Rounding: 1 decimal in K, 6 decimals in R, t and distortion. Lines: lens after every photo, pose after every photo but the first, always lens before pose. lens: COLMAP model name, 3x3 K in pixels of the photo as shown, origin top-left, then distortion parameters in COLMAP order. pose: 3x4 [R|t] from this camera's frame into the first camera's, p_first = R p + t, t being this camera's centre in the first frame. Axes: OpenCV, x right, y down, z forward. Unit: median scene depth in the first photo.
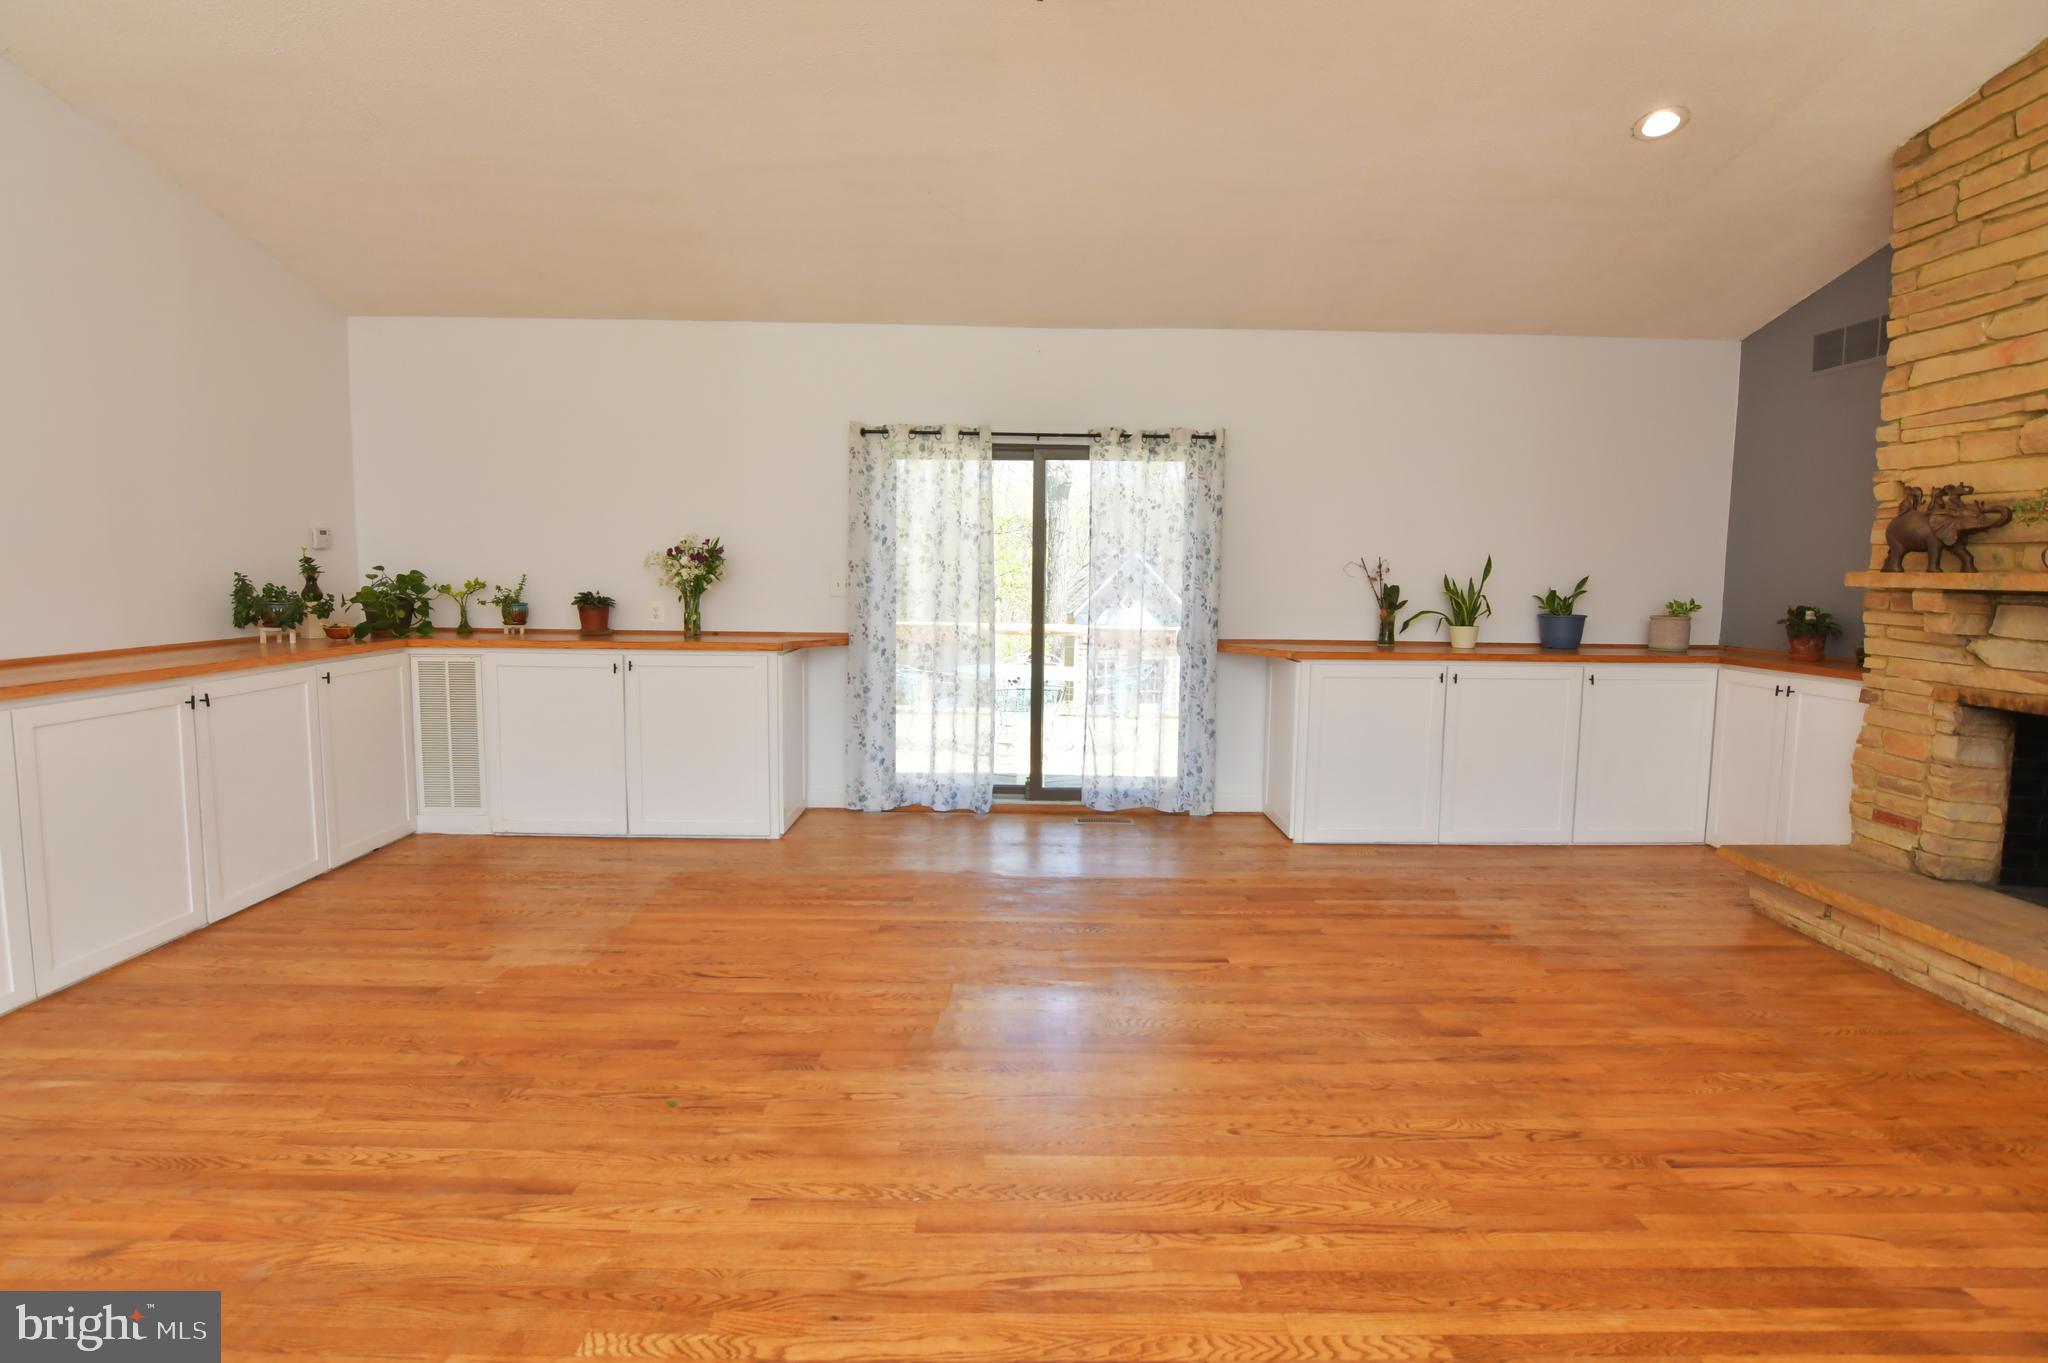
lens RADIAL K [[995.4, 0, 1021.0], [0, 995.4, 678.2], [0, 0, 1]] dist [-0.031527, 0.009331]
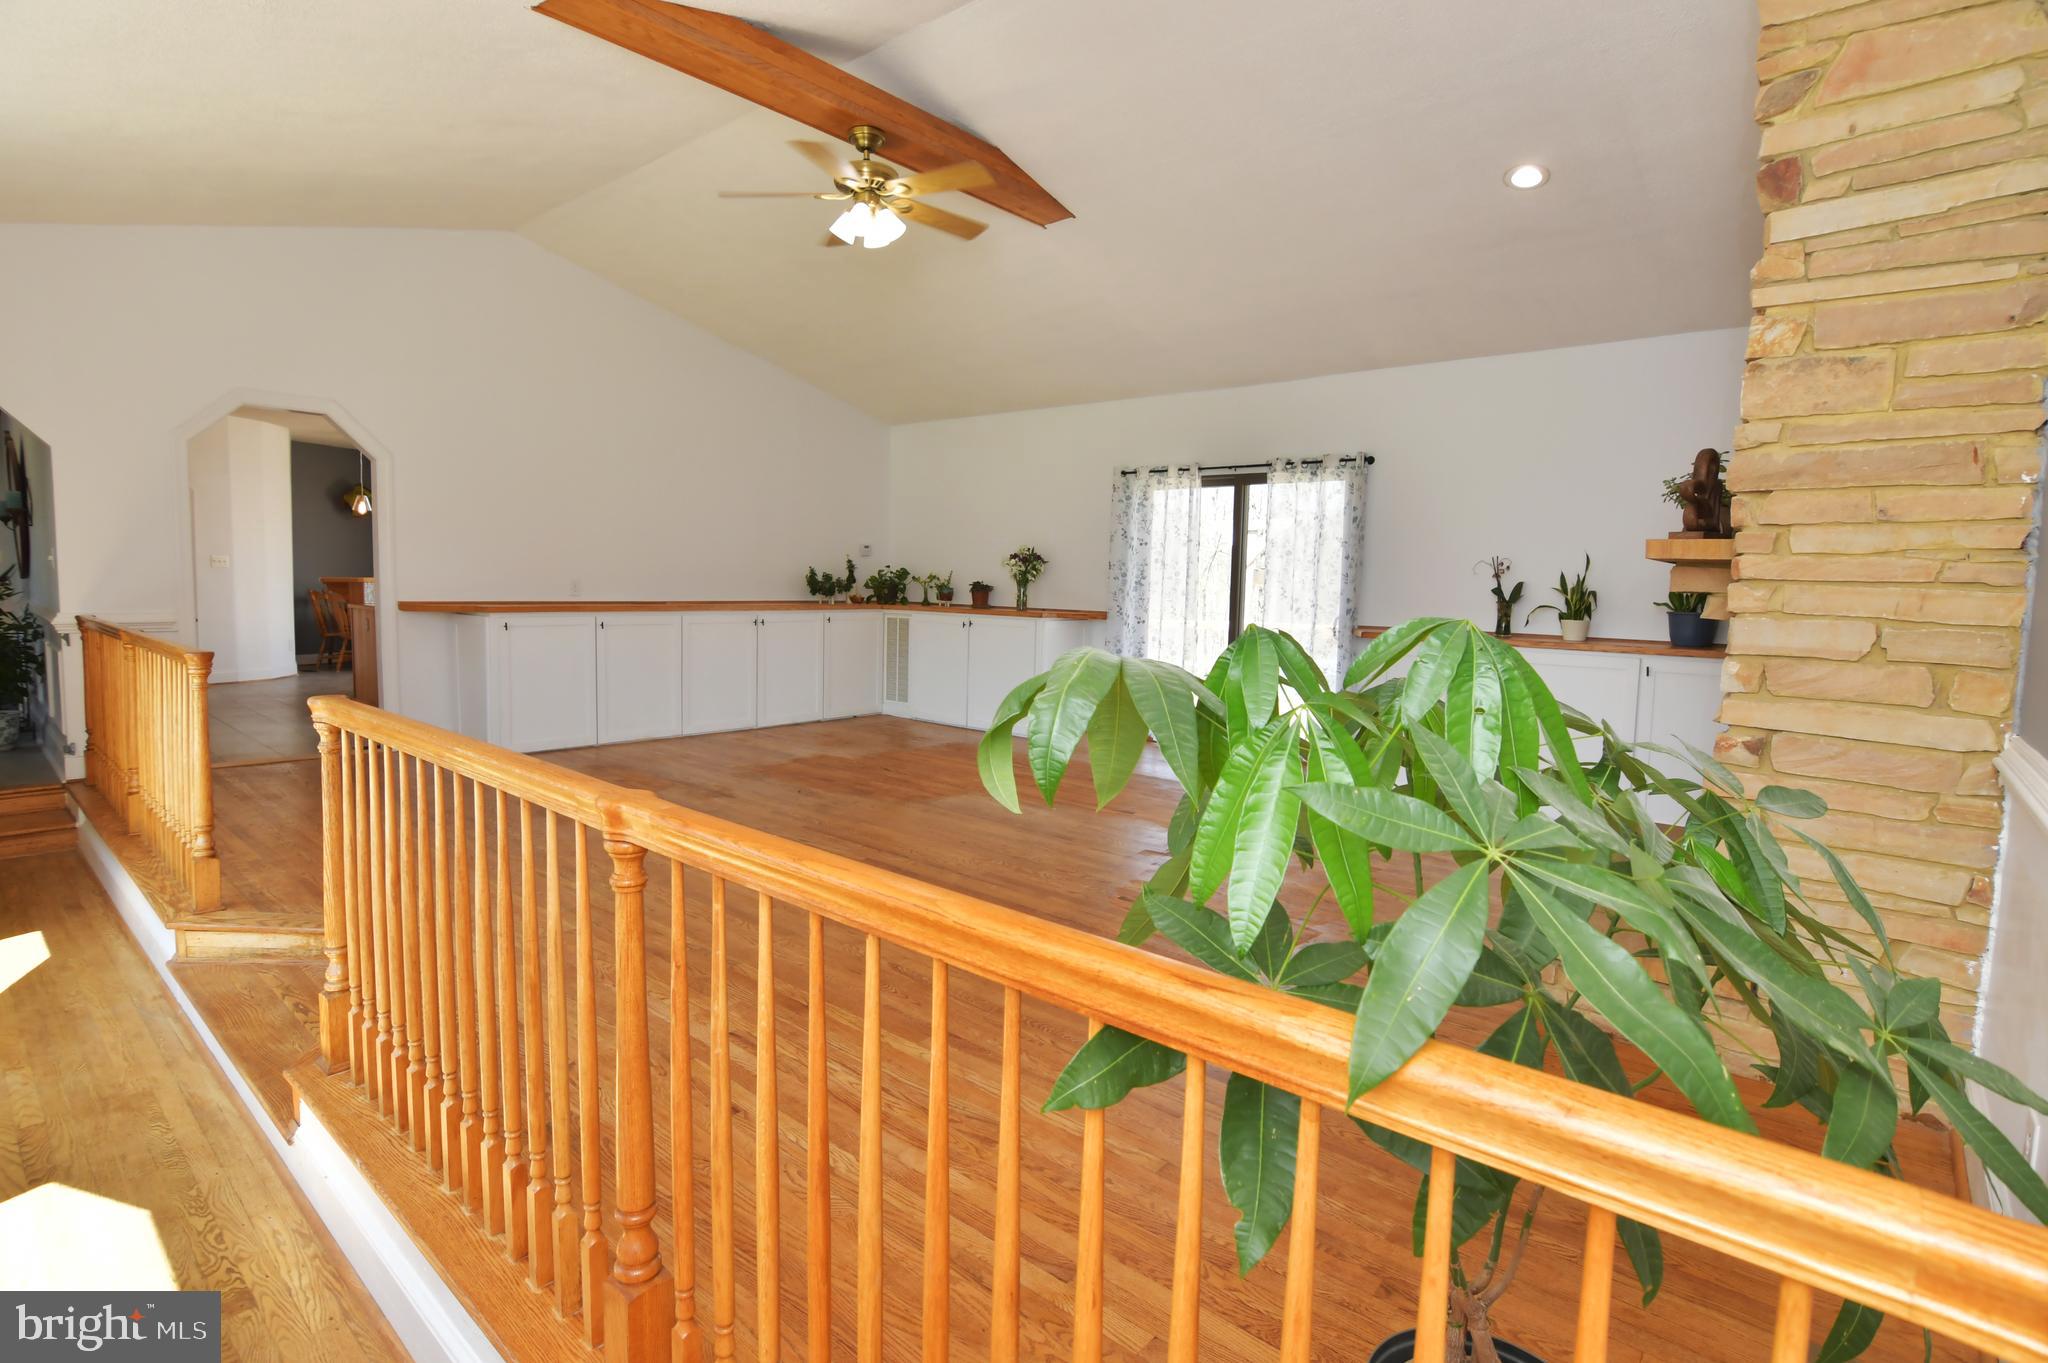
lens RADIAL K [[995.4, 0, 1020.3], [0, 995.4, 667.4], [0, 0, 1]] dist [-0.031527, 0.009331]
pose [[0.746166, 0.063612, -0.662714, 0.909182], [-0.087640, 0.996147, -0.003059, 0.068431], [0.659966, 0.060363, 0.748866, -0.224920]]
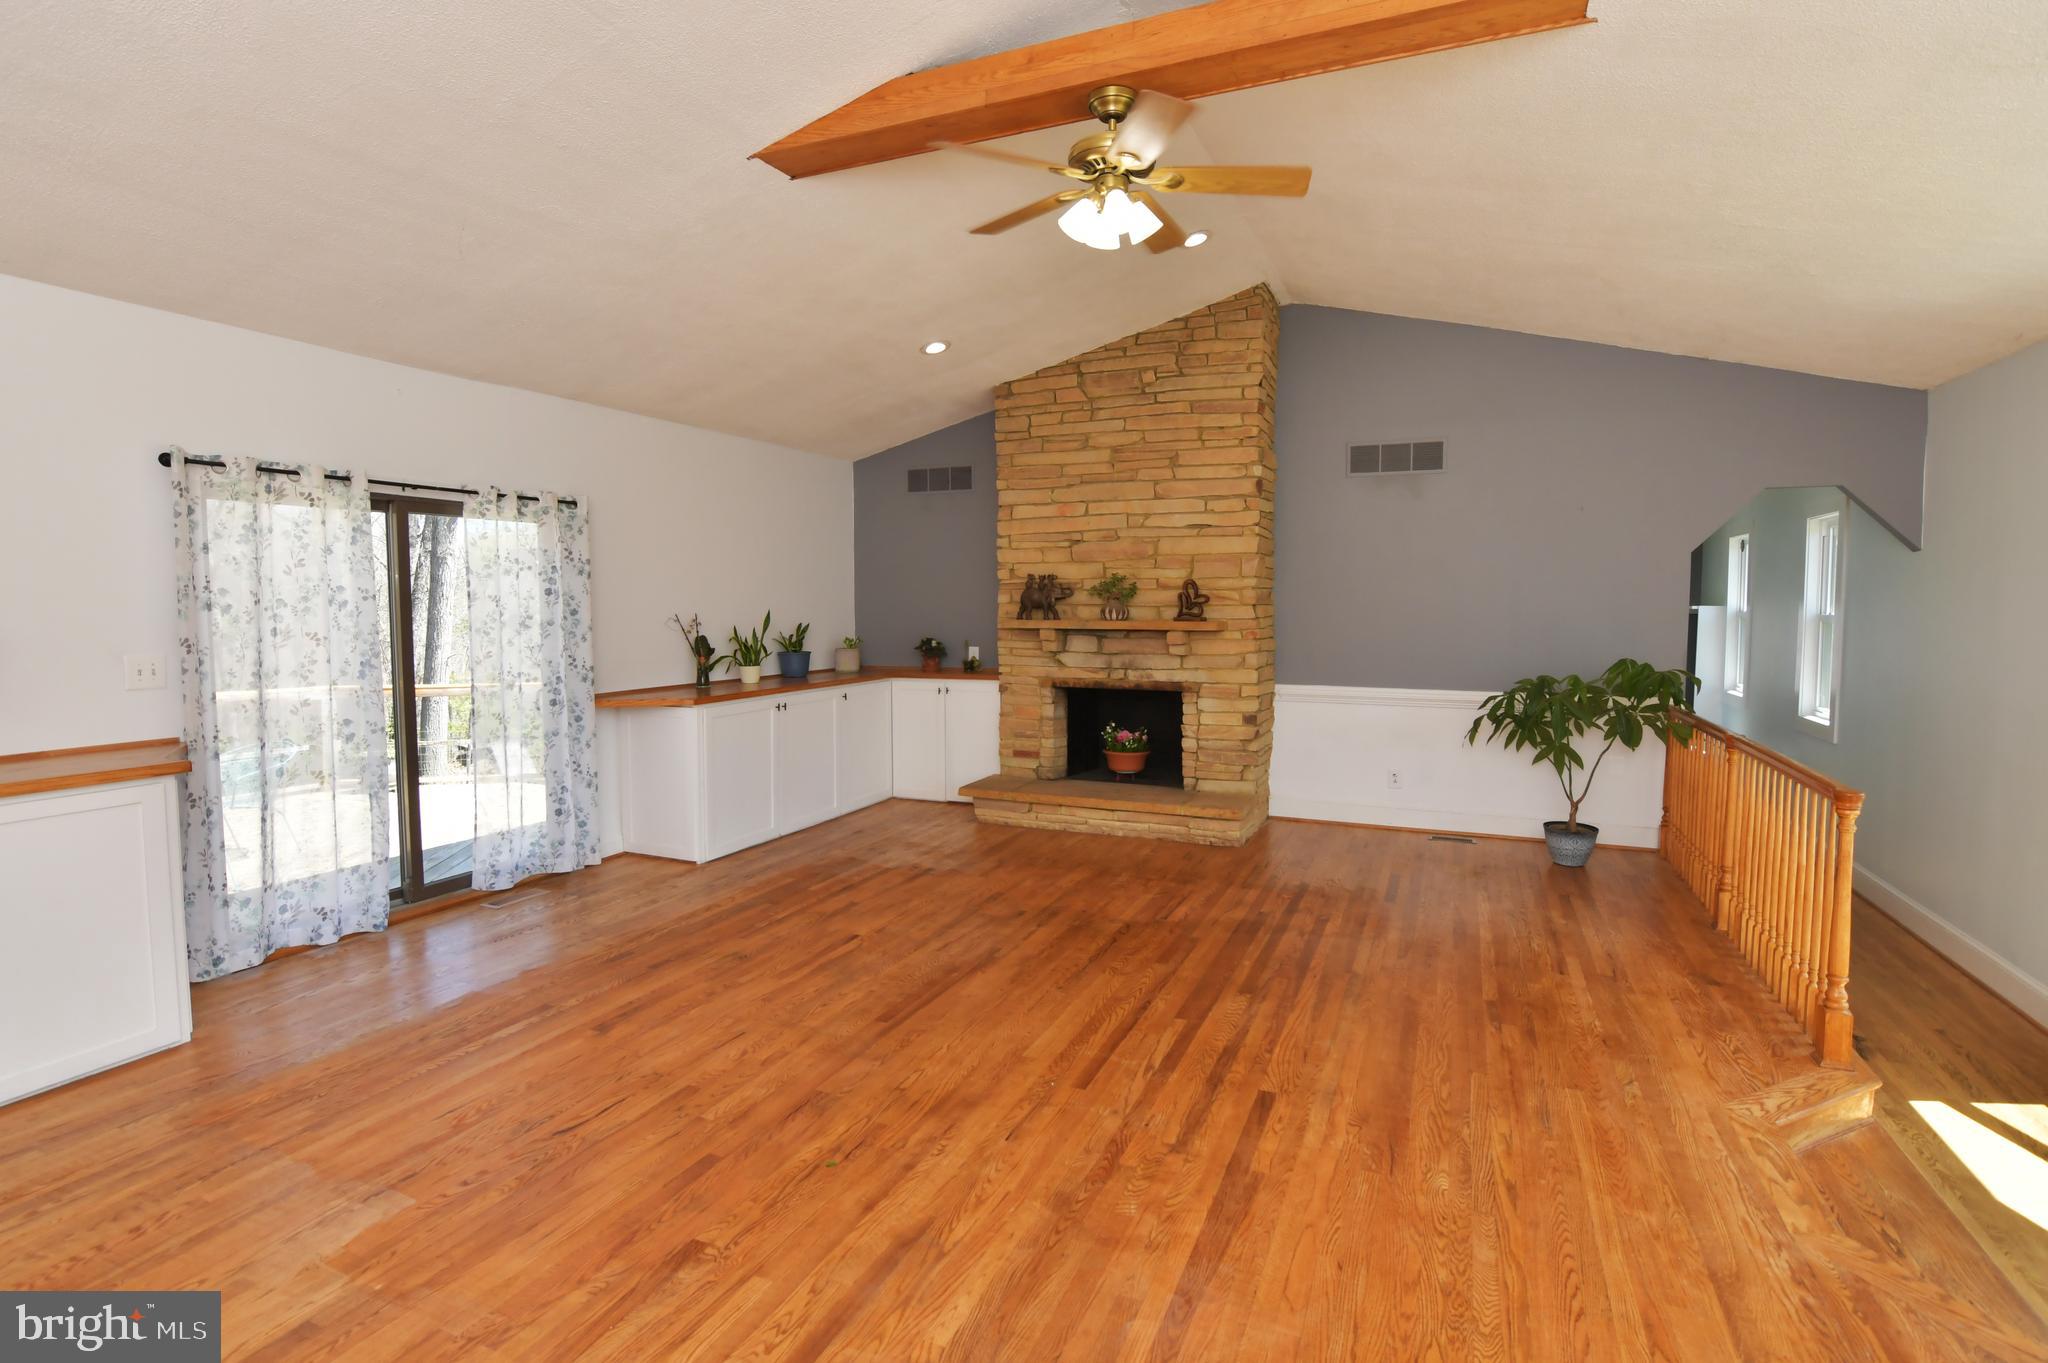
lens RADIAL K [[995.4, 0, 1030.4], [0, 995.4, 675.9], [0, 0, 1]] dist [-0.031527, 0.009331]
pose [[0.407504, -0.081817, 0.909531, -0.726594], [0.105746, 0.993506, 0.041993, -0.071076], [-0.907060, 0.079067, 0.413510, 0.194198]]
